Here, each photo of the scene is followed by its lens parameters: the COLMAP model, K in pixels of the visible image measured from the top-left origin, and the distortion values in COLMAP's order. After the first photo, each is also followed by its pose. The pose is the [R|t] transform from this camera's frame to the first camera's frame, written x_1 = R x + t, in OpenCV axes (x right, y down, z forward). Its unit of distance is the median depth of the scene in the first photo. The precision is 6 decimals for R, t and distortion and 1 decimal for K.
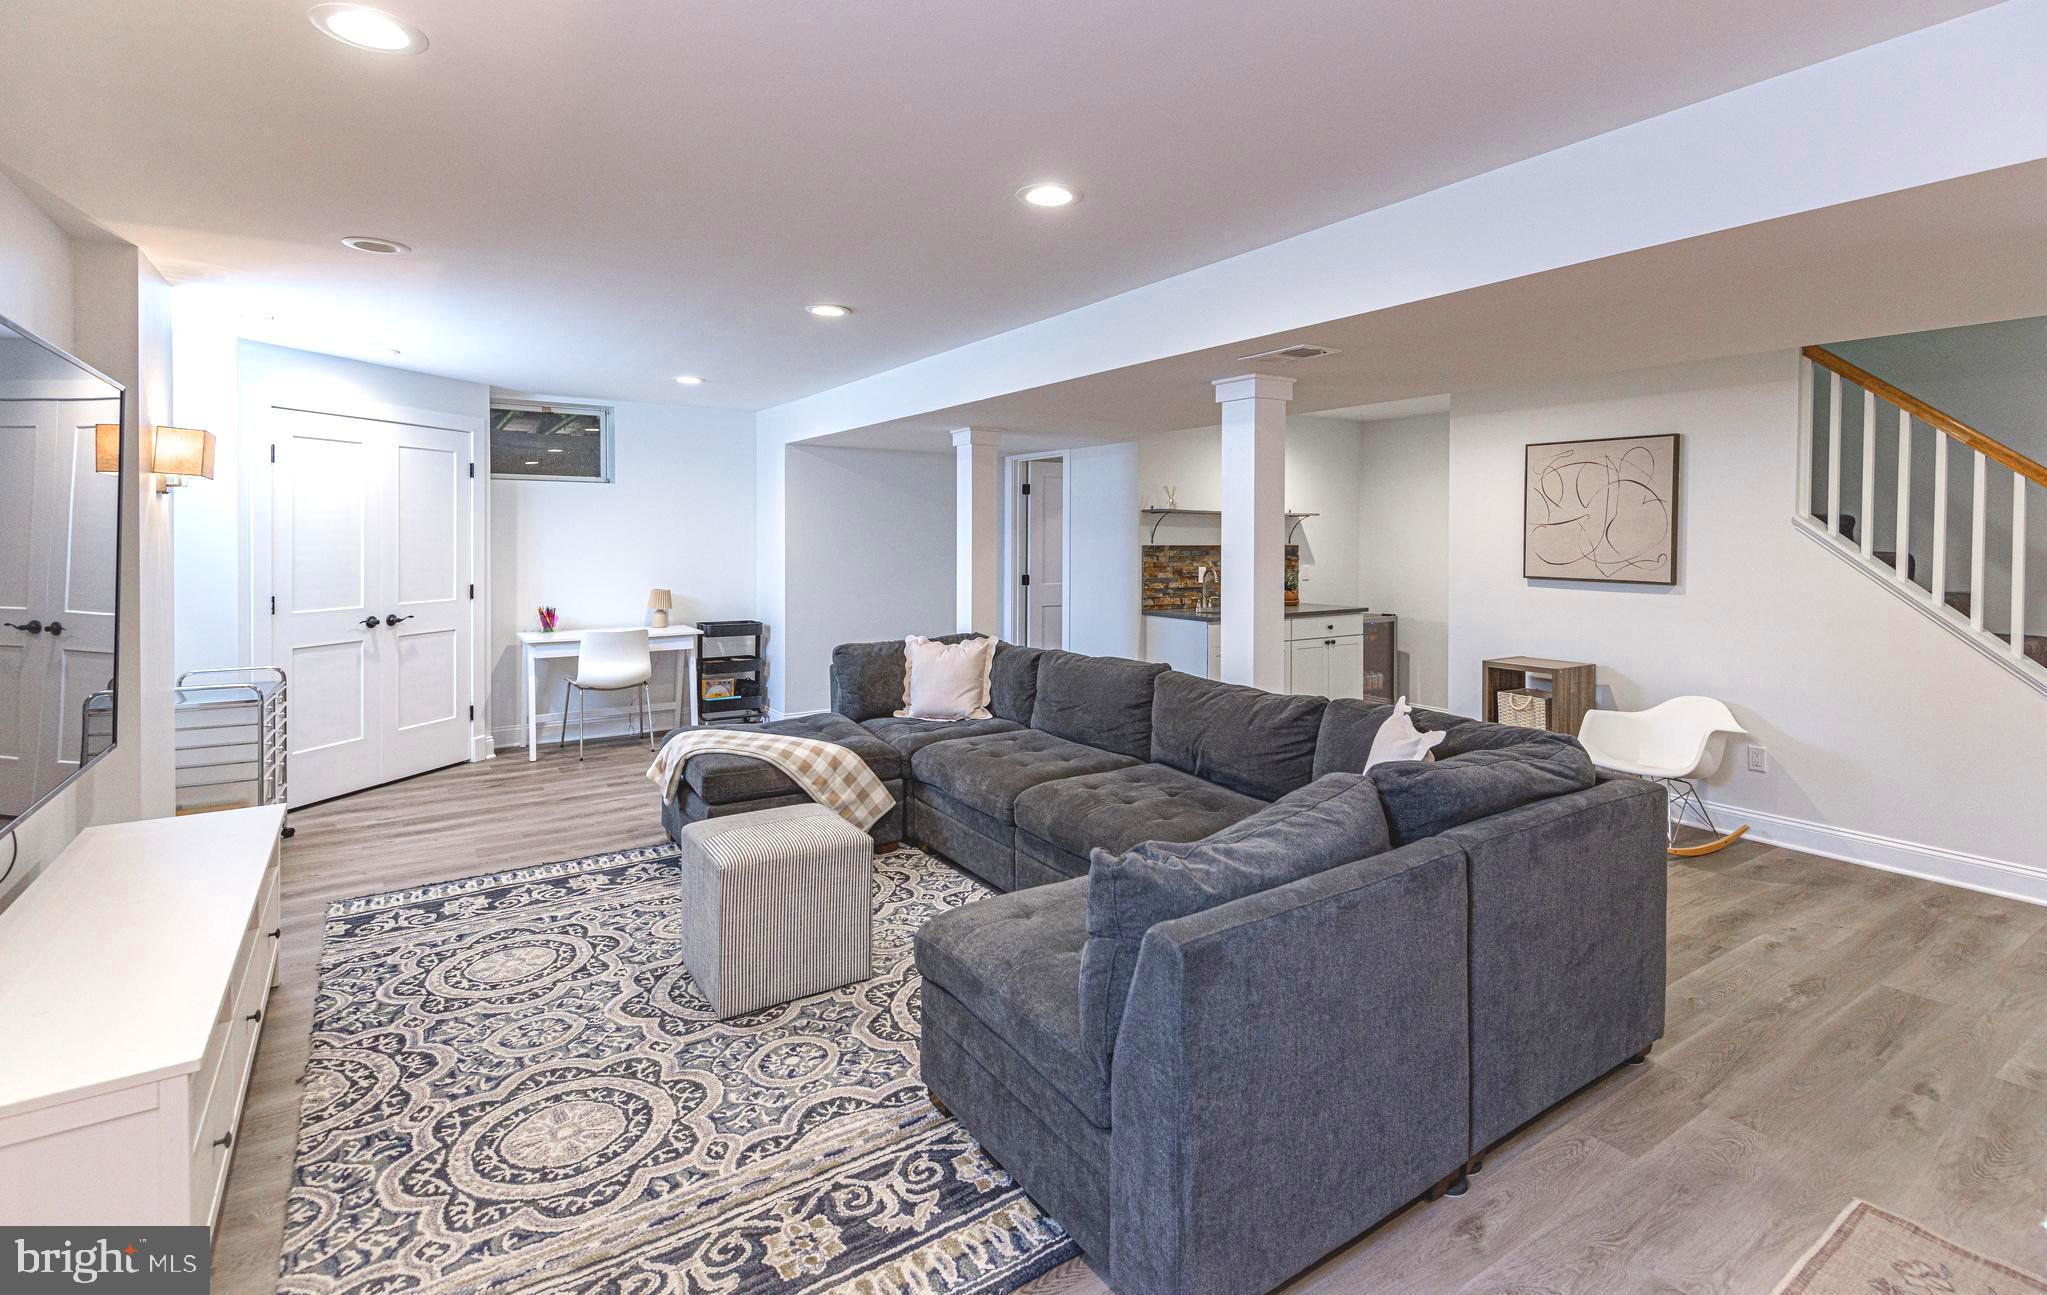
lens RADIAL K [[945.9, 0, 1049.4], [0, 945.9, 555.2], [0, 0, 1]] dist [0.046024, -0.024203]
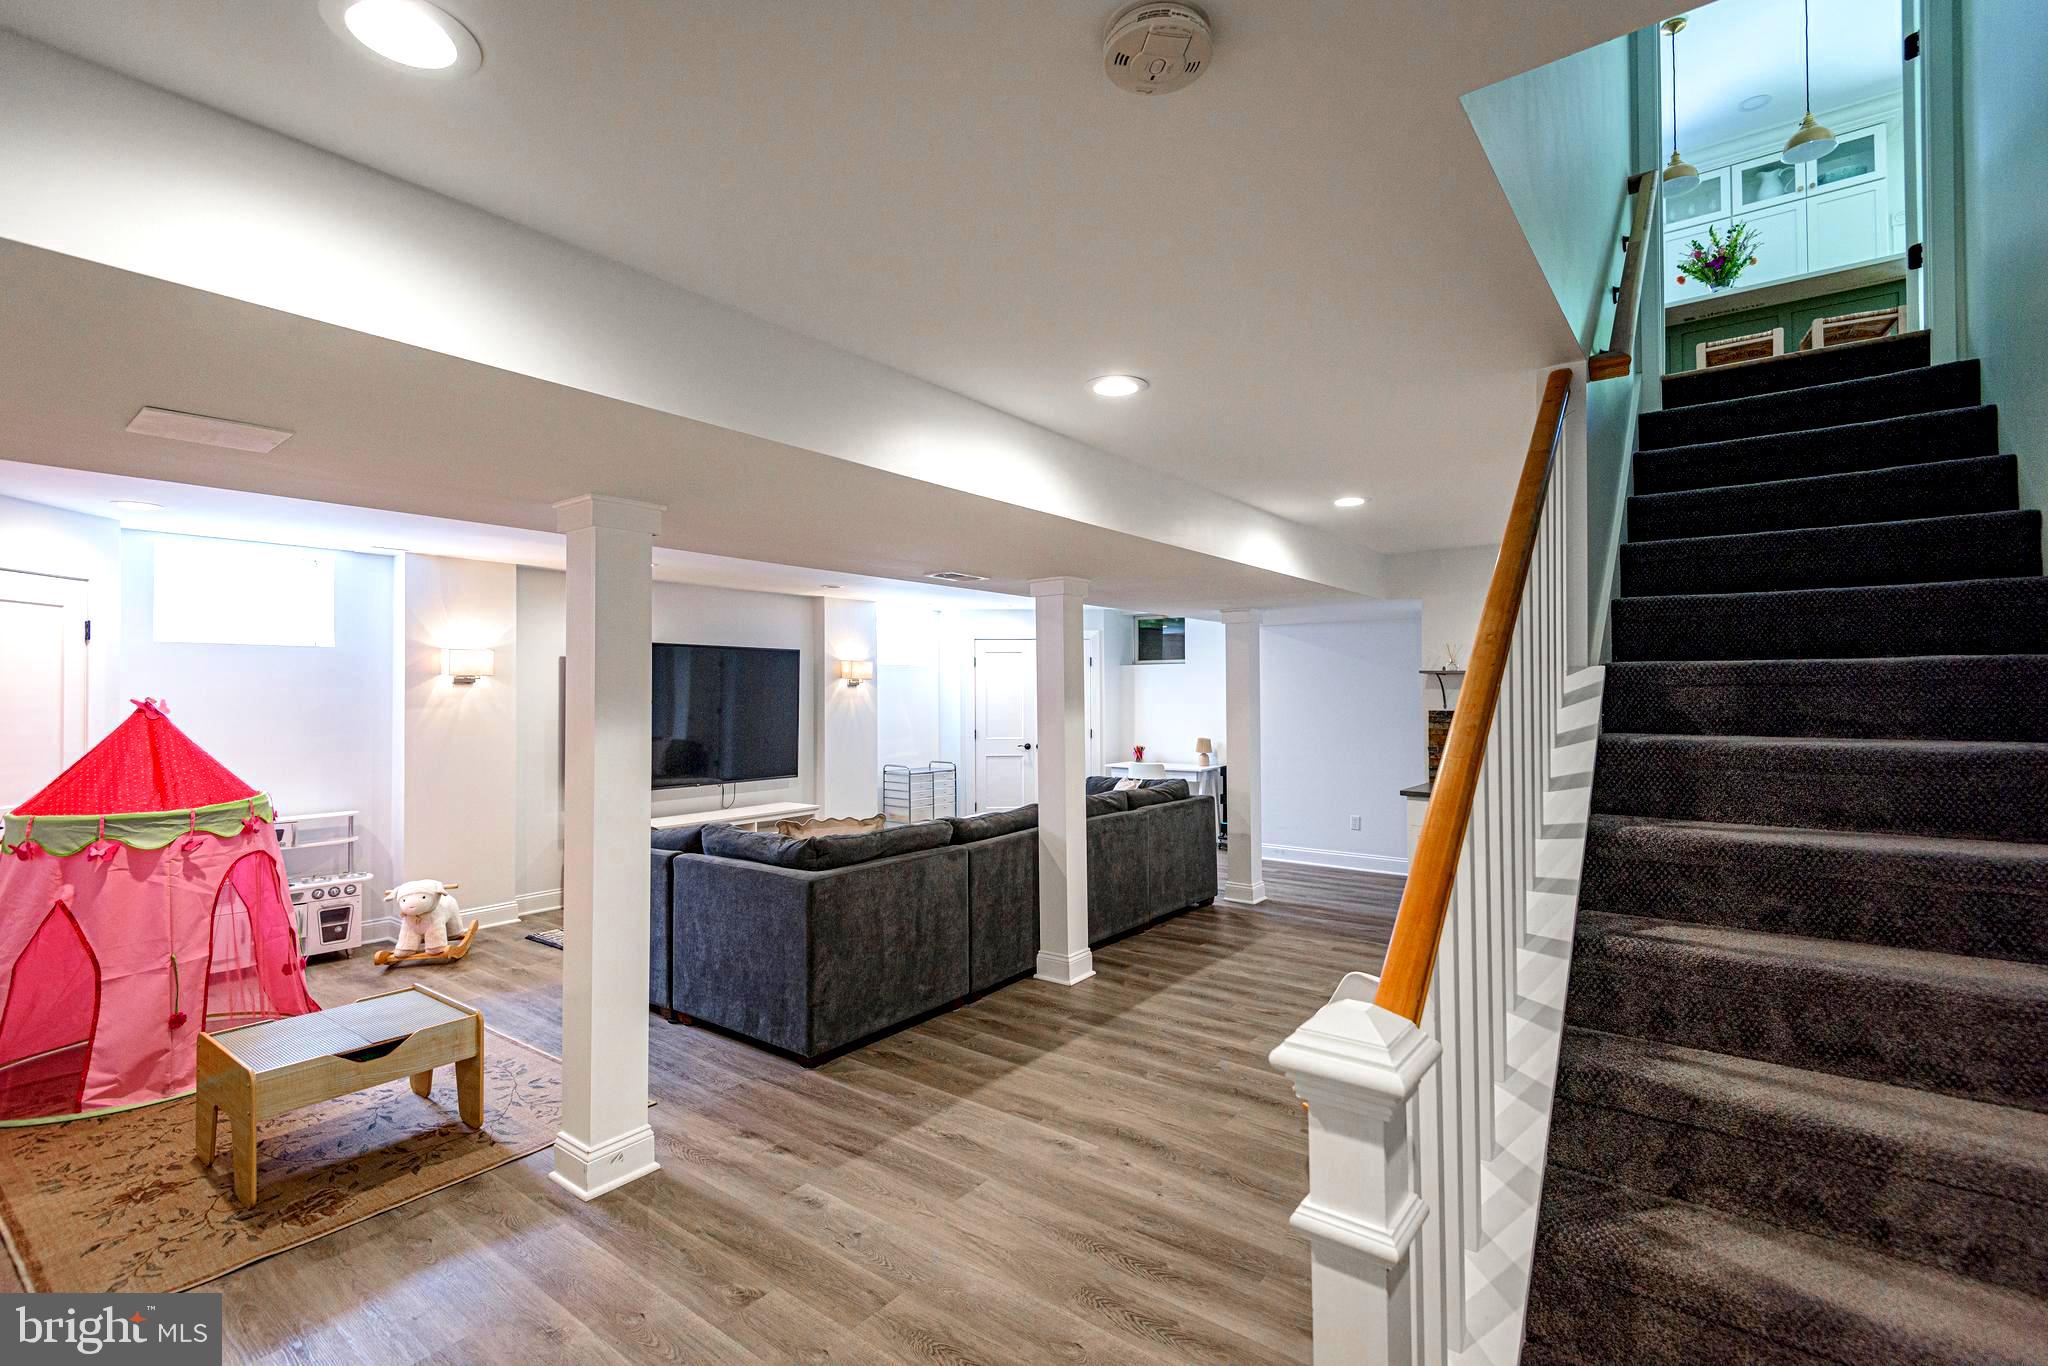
lens RADIAL K [[900.8, 0, 1024.0], [0, 900.8, 683.0], [0, 0, 1]] dist [-0.037049, -0.000432]
pose [[0.328952, -0.015449, -0.944220, 0.997620], [-0.012470, 0.999708, -0.020702, -0.018576], [0.944264, 0.018584, 0.328663, 0.425051]]
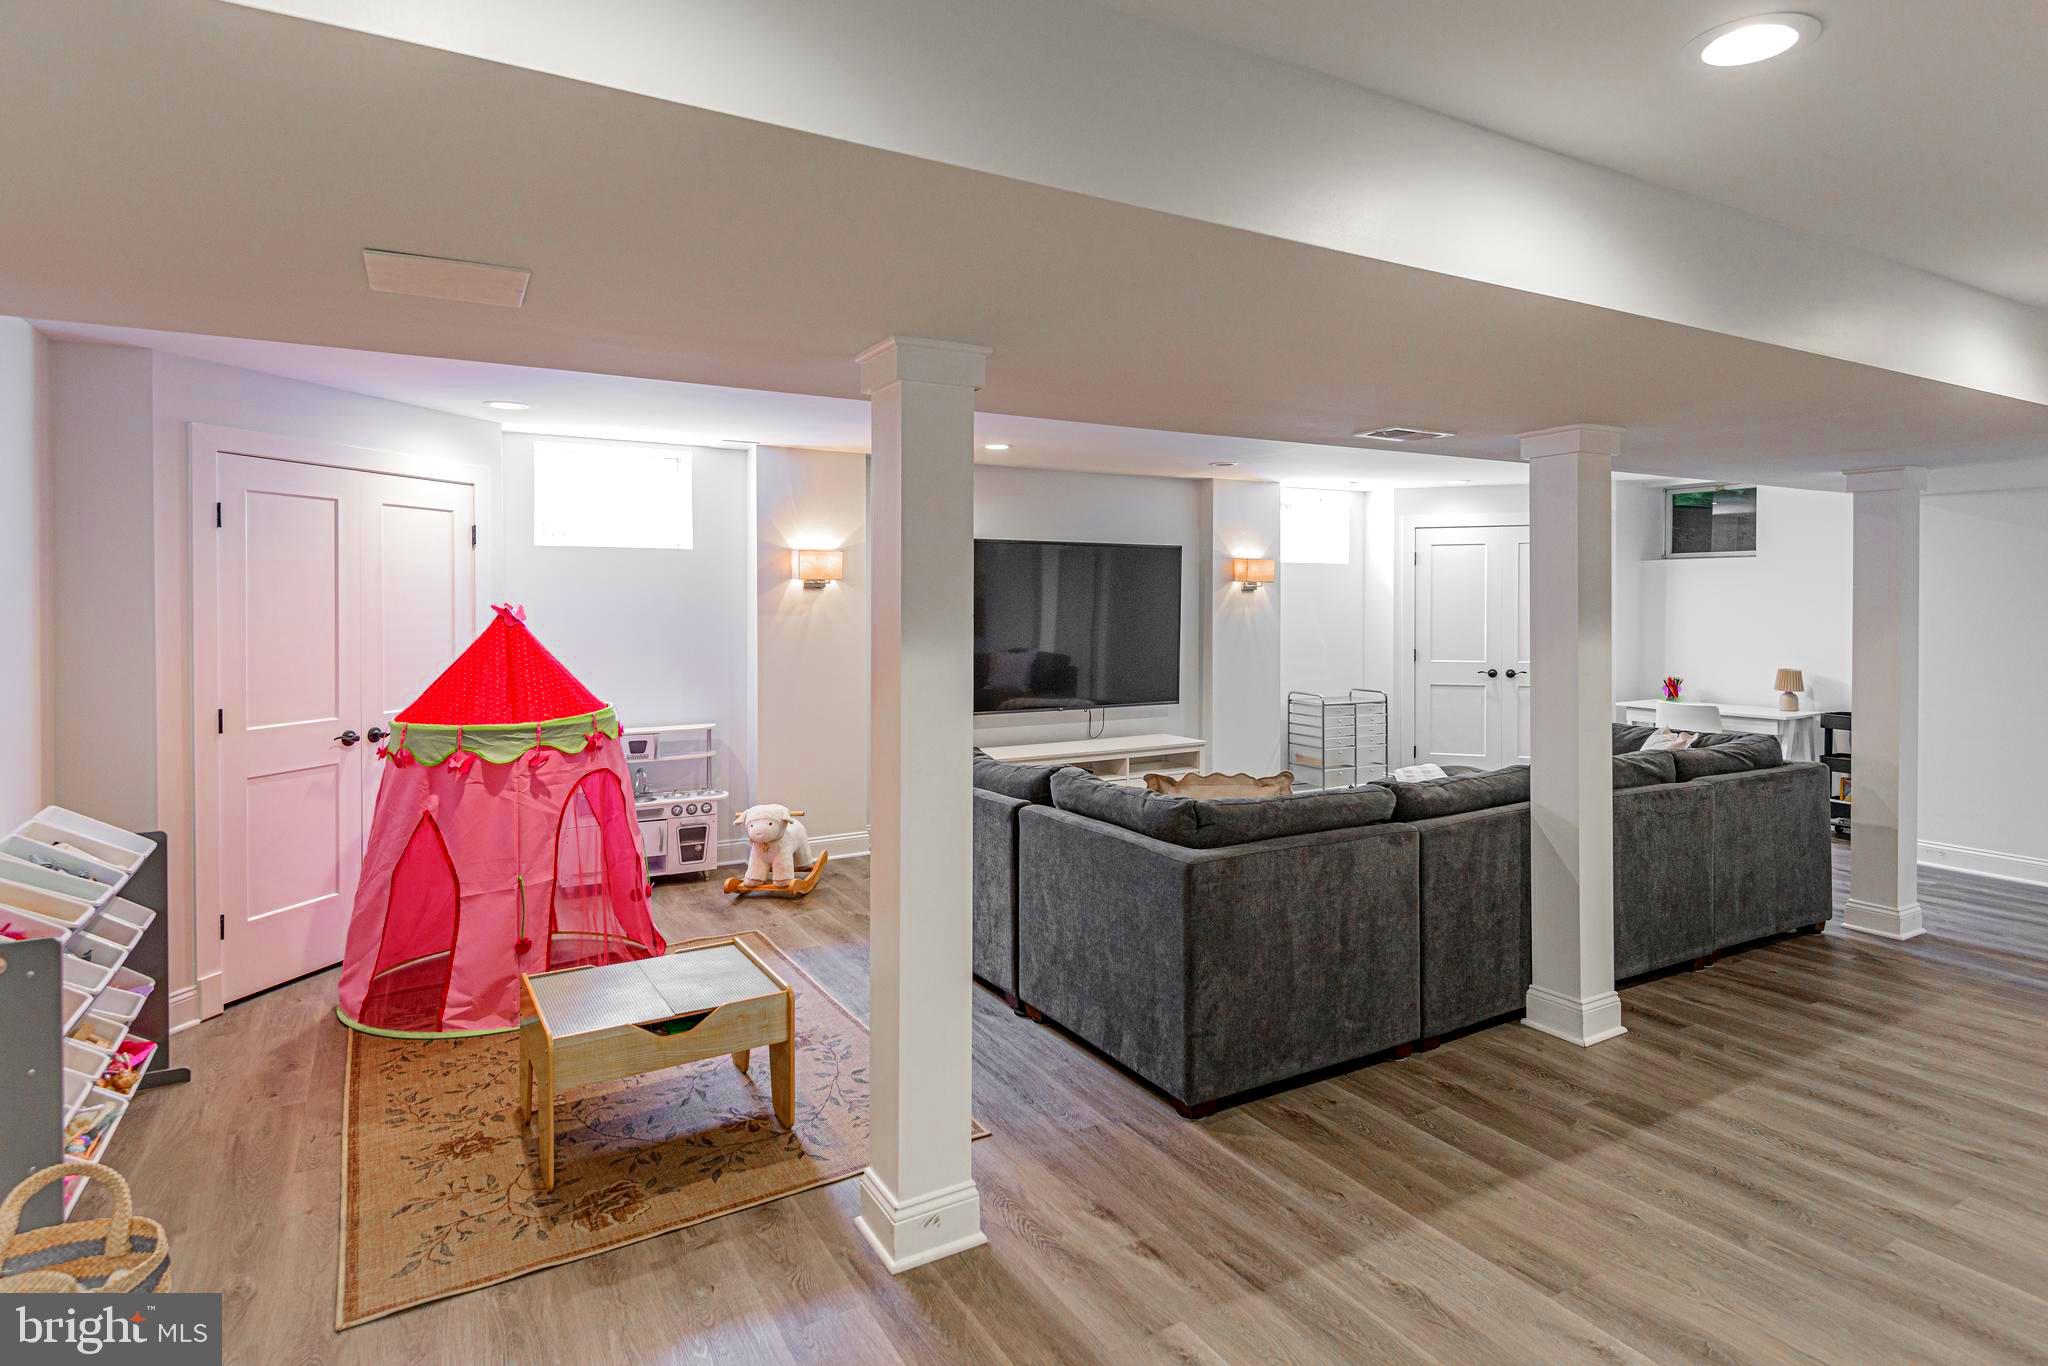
lens RADIAL K [[1061.1, 0, 1011.4], [0, 1061.1, 597.2], [0, 0, 1]] dist [0.048405, -0.001819]
pose [[-0.072013, -0.005298, -0.997390, 0.900002], [-0.017830, 0.999833, -0.004024, -0.021364], [0.997244, 0.017494, -0.072095, 0.439446]]
